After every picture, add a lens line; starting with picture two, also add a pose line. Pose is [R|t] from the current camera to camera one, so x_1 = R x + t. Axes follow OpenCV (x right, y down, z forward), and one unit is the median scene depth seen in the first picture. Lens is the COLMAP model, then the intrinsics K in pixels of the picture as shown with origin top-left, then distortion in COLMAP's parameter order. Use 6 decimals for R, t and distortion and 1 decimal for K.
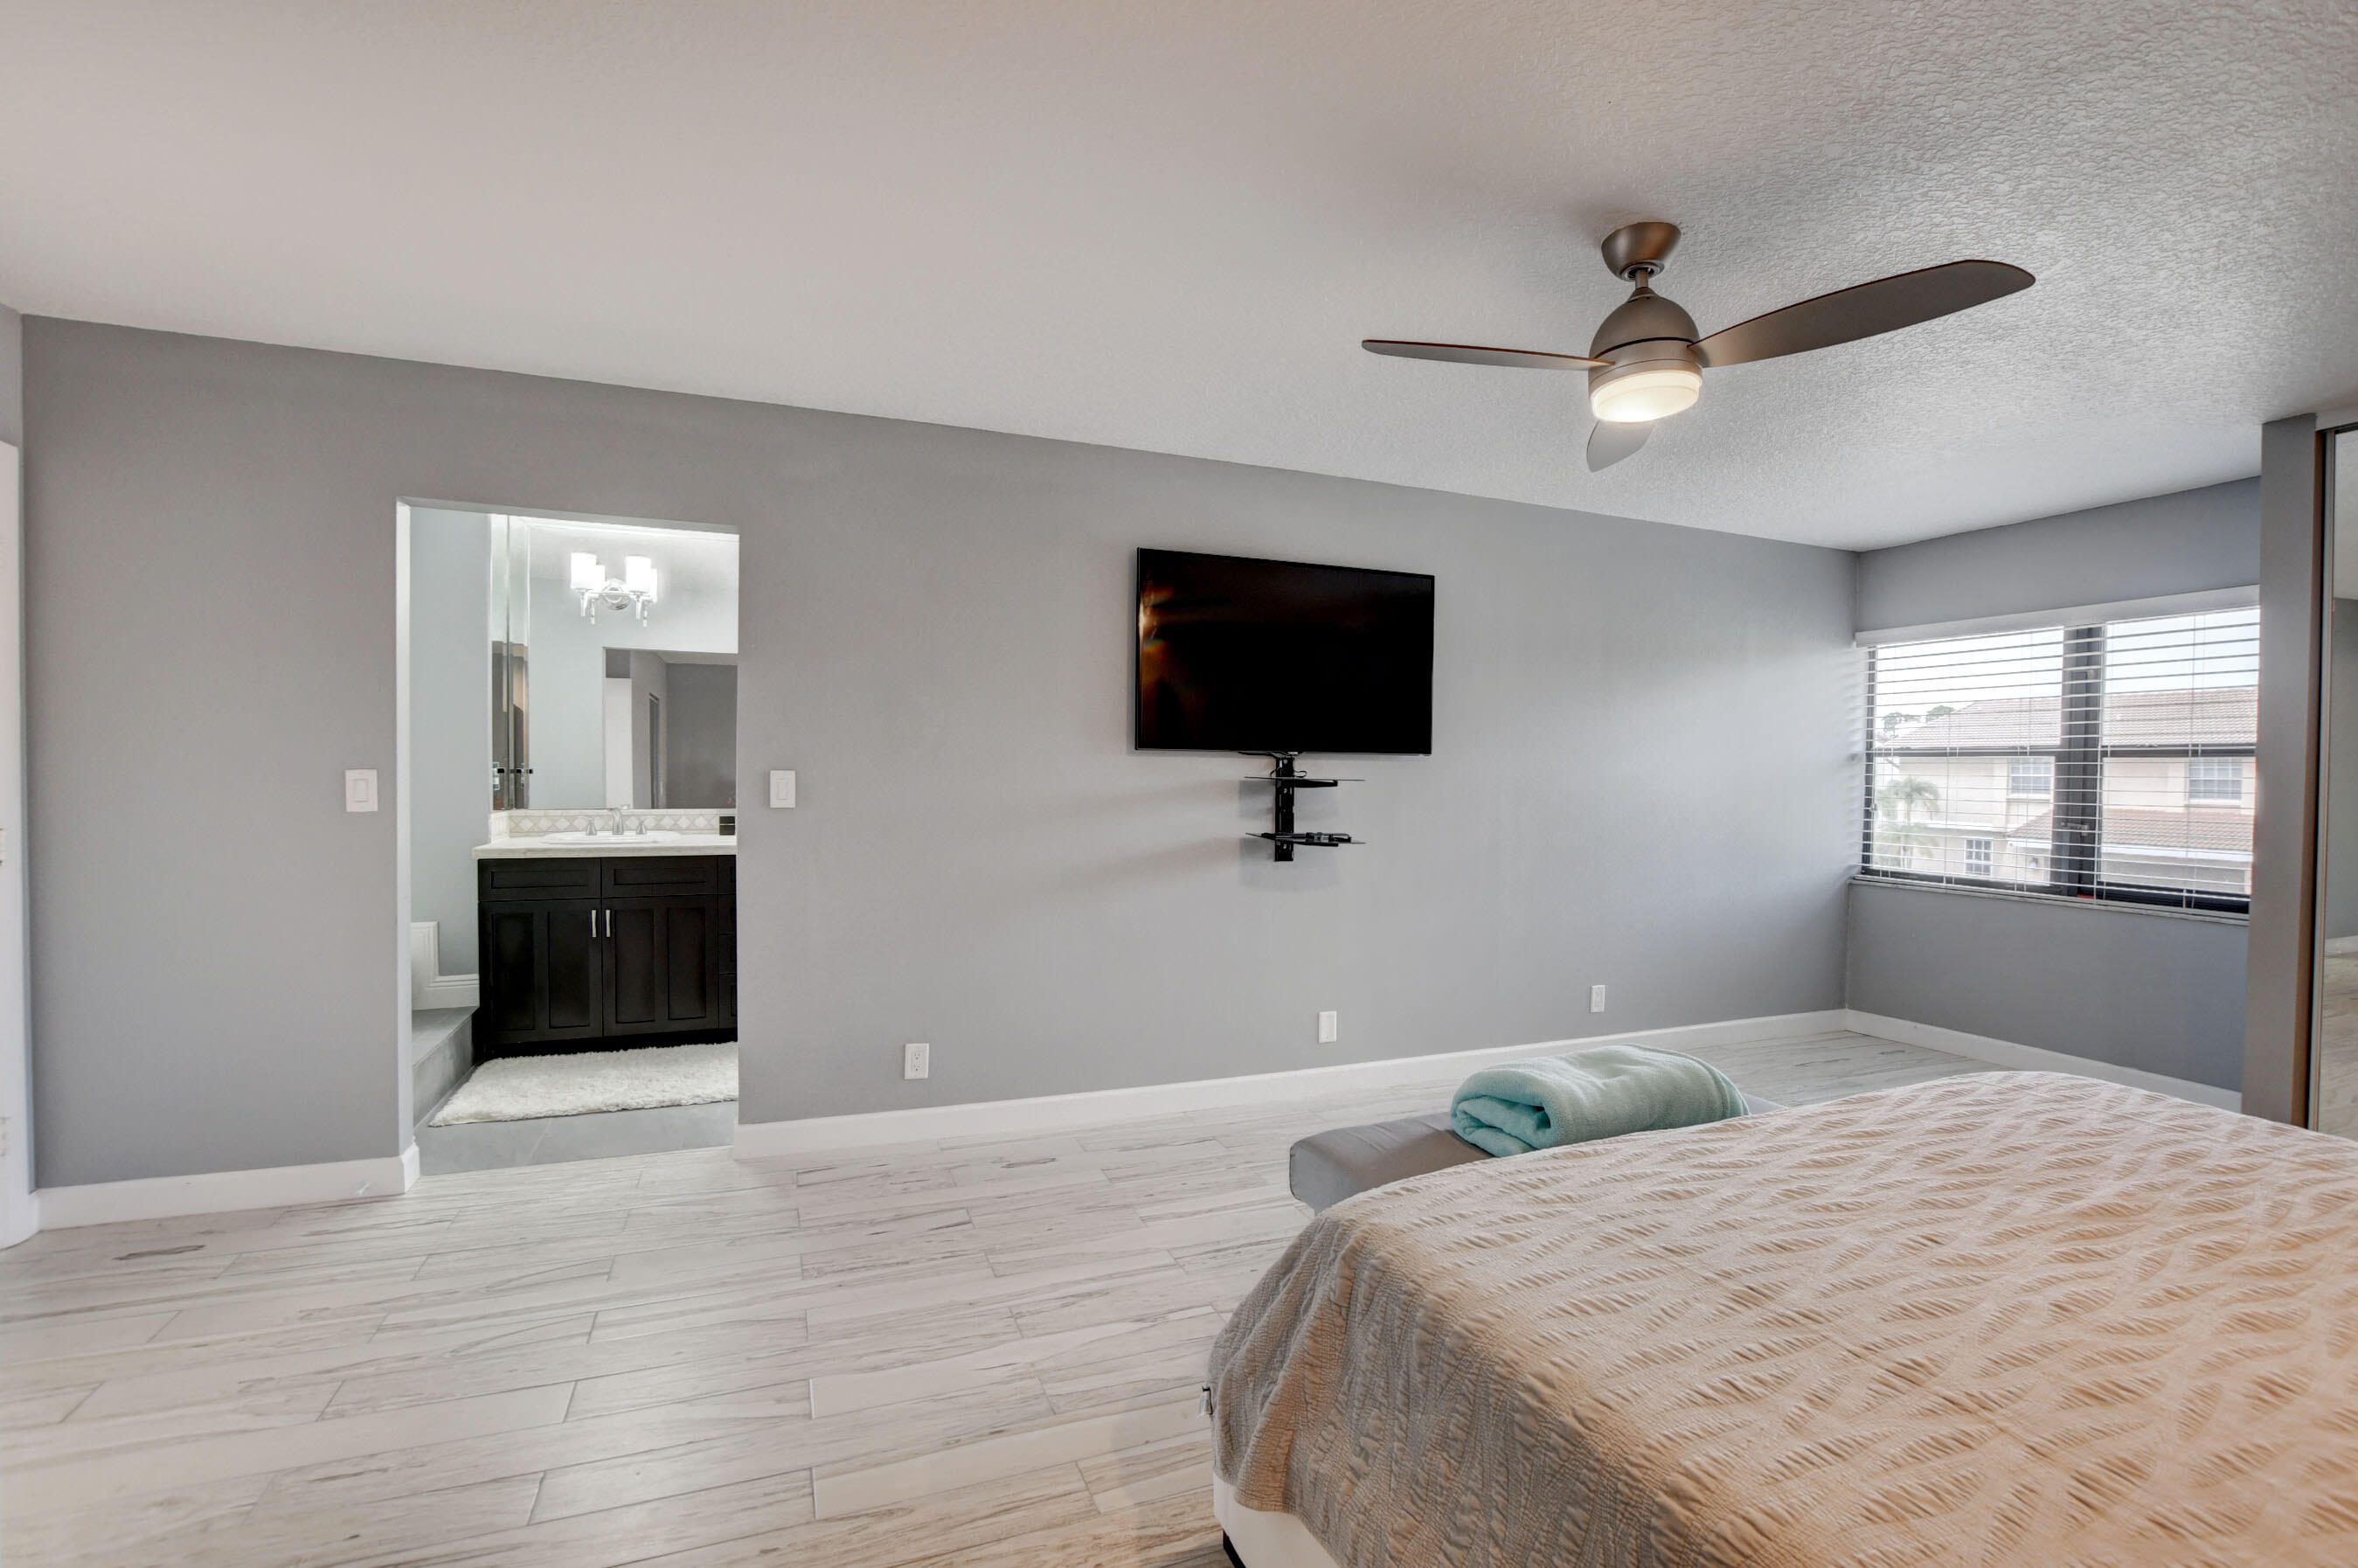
lens RADIAL K [[1036.5, 0, 1170.8], [0, 1036.5, 792.7], [0, 0, 1]] dist [-0.029051, 0.001432]
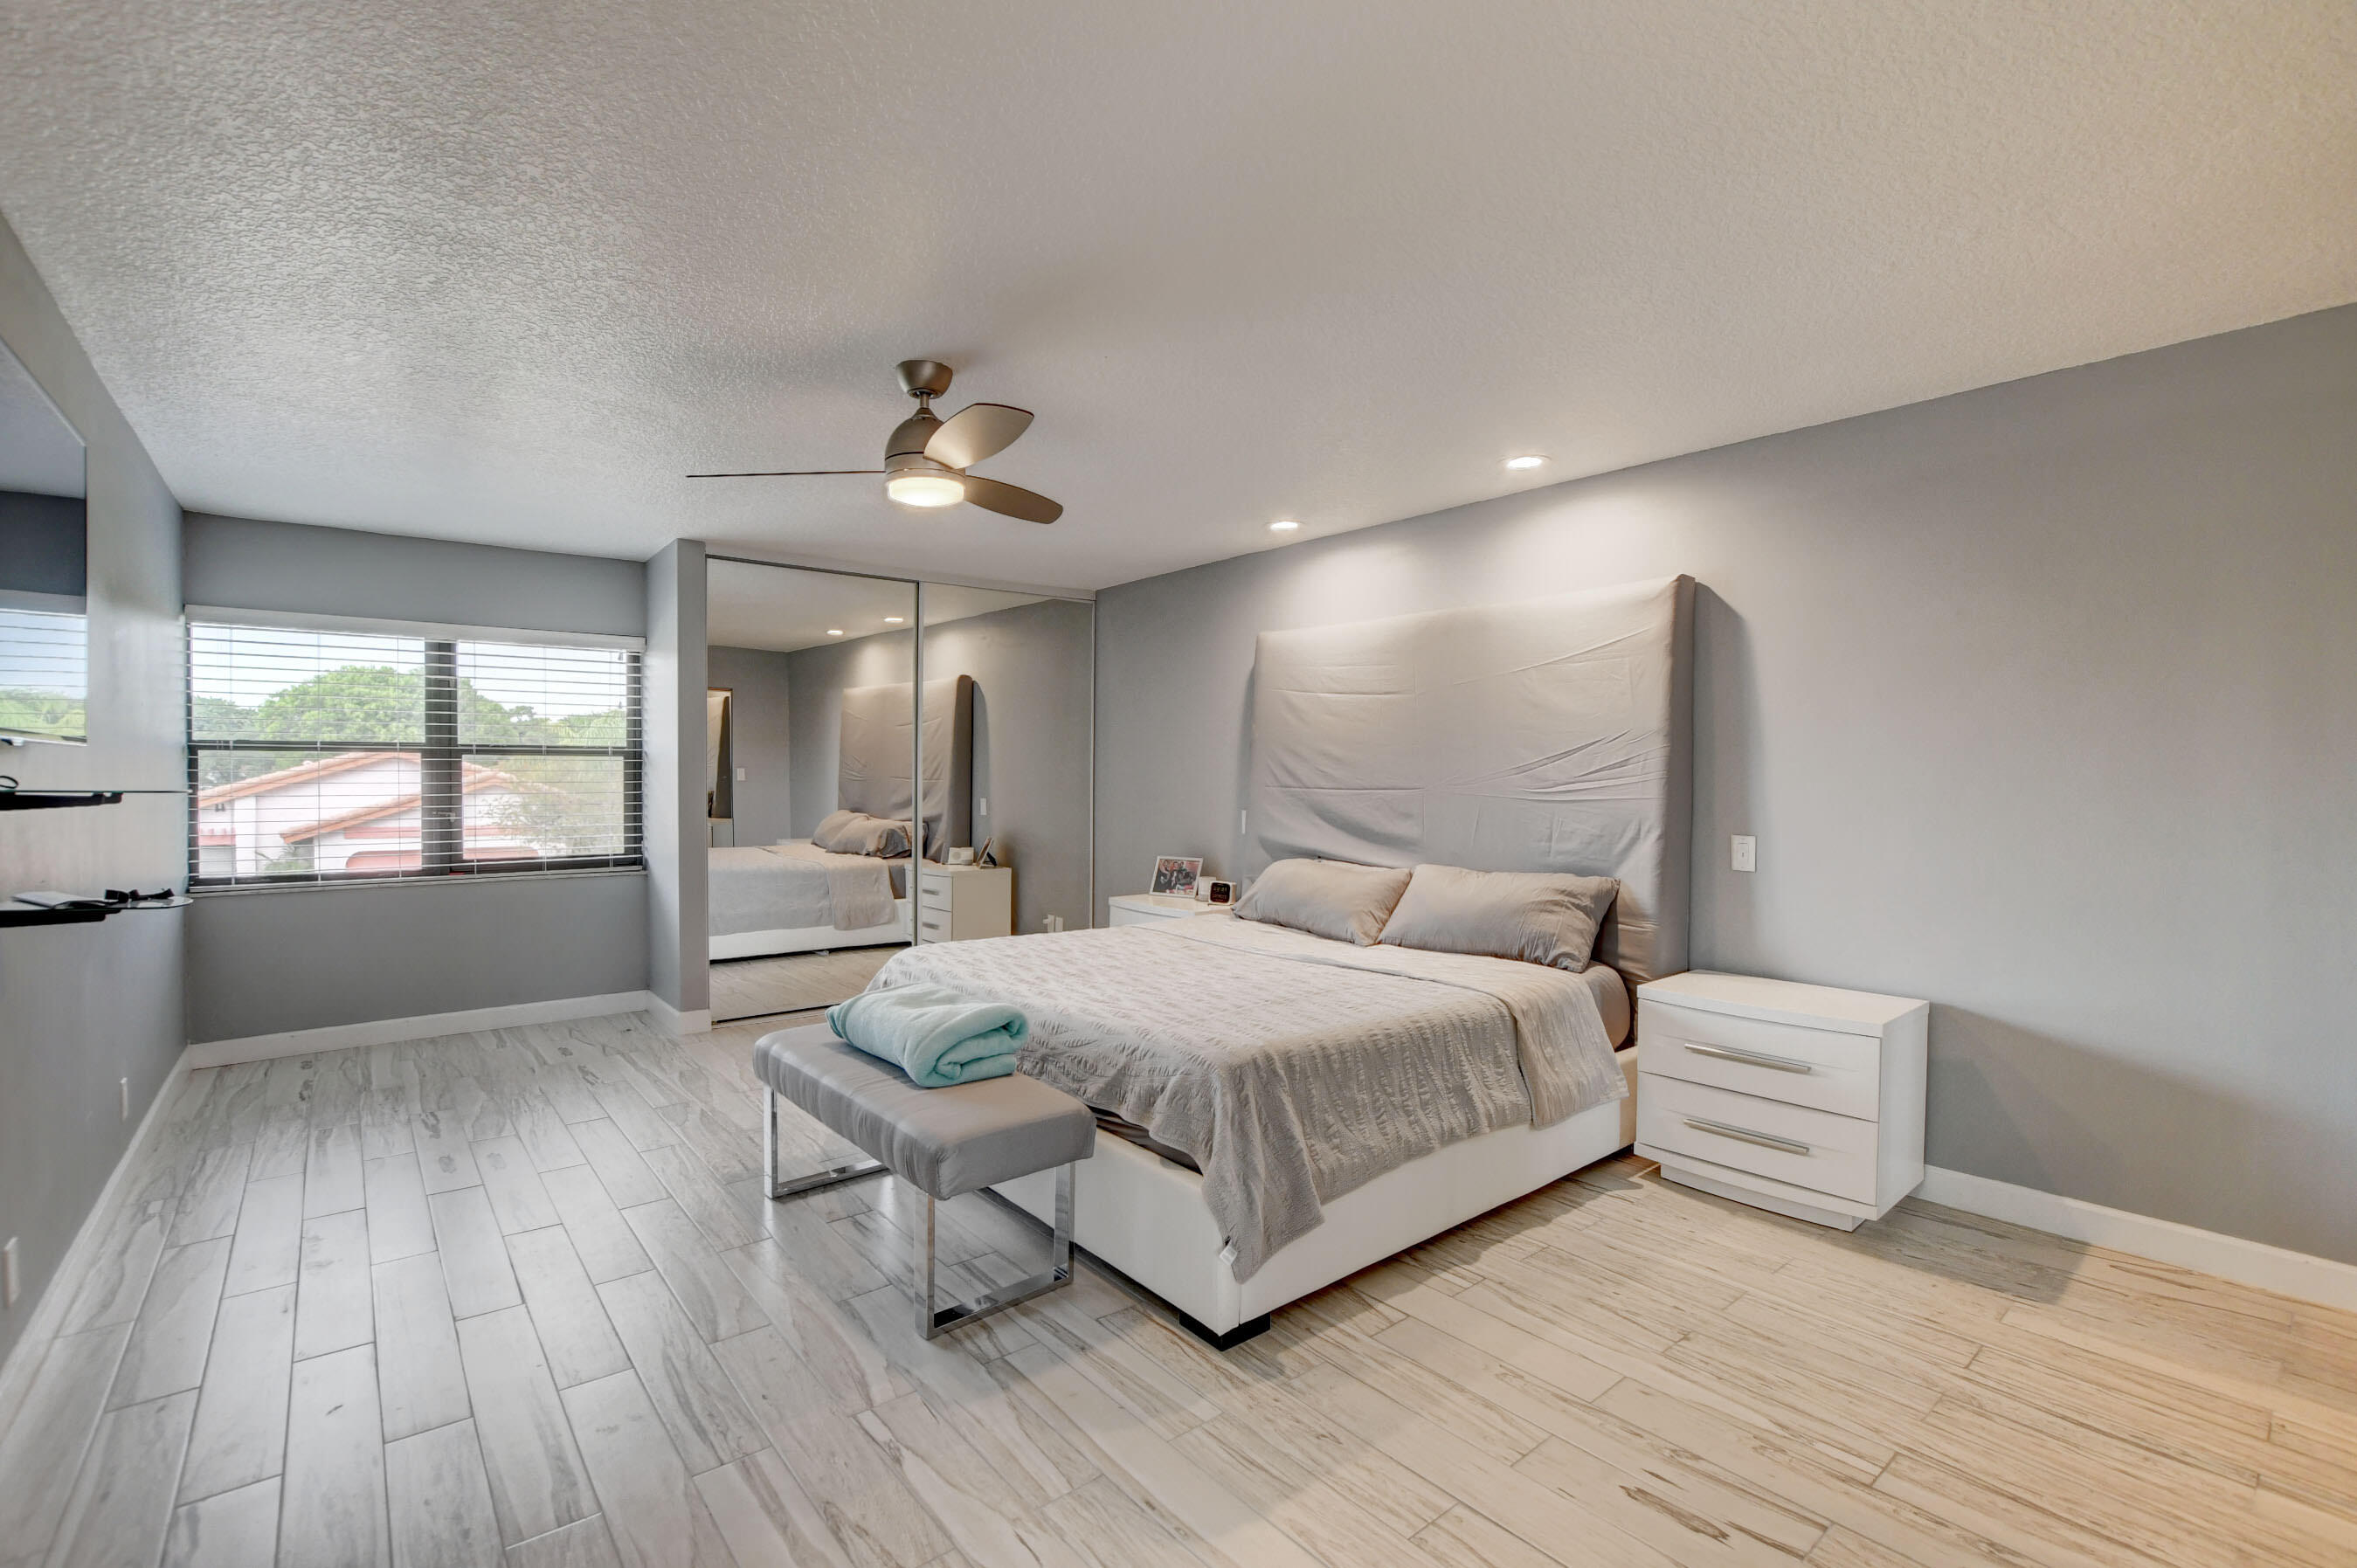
lens RADIAL K [[1041.2, 0, 1173.1], [0, 1041.2, 789.6], [0, 0, 1]] dist [-0.025667, 0.000517]
pose [[-0.298856, -0.026049, 0.953943, -0.467681], [0.015520, 0.999363, 0.032151, -0.019615], [-0.954172, 0.024413, -0.298262, 0.558599]]
